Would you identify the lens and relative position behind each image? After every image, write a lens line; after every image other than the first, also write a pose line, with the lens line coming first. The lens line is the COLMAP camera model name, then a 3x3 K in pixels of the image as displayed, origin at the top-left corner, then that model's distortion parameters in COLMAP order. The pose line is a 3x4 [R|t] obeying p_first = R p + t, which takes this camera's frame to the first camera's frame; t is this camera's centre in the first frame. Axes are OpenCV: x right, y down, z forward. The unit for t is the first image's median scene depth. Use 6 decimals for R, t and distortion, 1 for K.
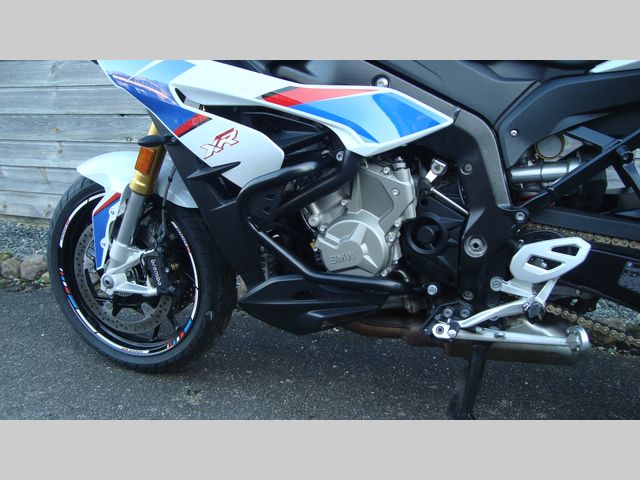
lens RADIAL K [[654.9, 0, 319.9], [0, 654.9, 254.5], [0, 0, 1]] dist [-0.178815, 0.003561]
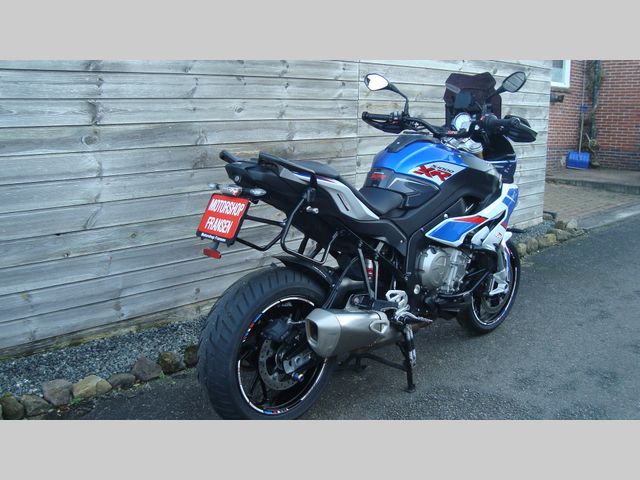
lens RADIAL K [[673.9, 0, 320.0], [0, 673.9, 240.0], [0, 0, 1]] dist [-0.202202, 0.269750]
pose [[0.434299, -0.183881, 0.881801, -1.894154], [0.220092, 0.970933, 0.094069, -0.370887], [-0.873467, 0.153224, 0.462146, 0.160940]]
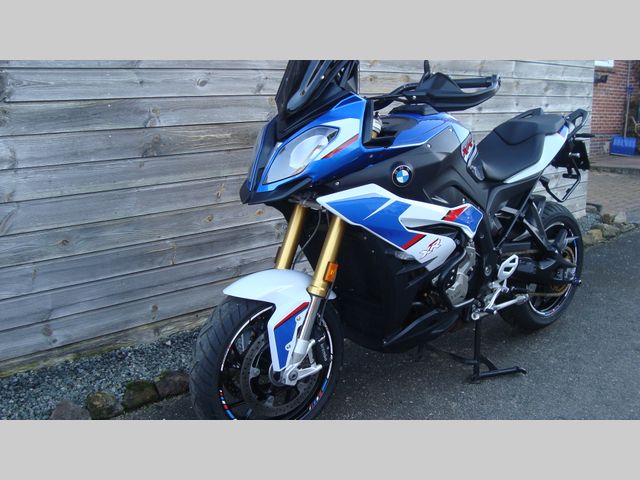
lens RADIAL K [[673.9, 0, 320.0], [0, 673.9, 240.0], [0, 0, 1]] dist [-0.202202, 0.269750]
pose [[0.481100, -0.198410, 0.853918, -1.384351], [0.232326, 0.968081, 0.094043, -0.327412], [-0.845321, 0.153144, 0.511839, 0.255474]]
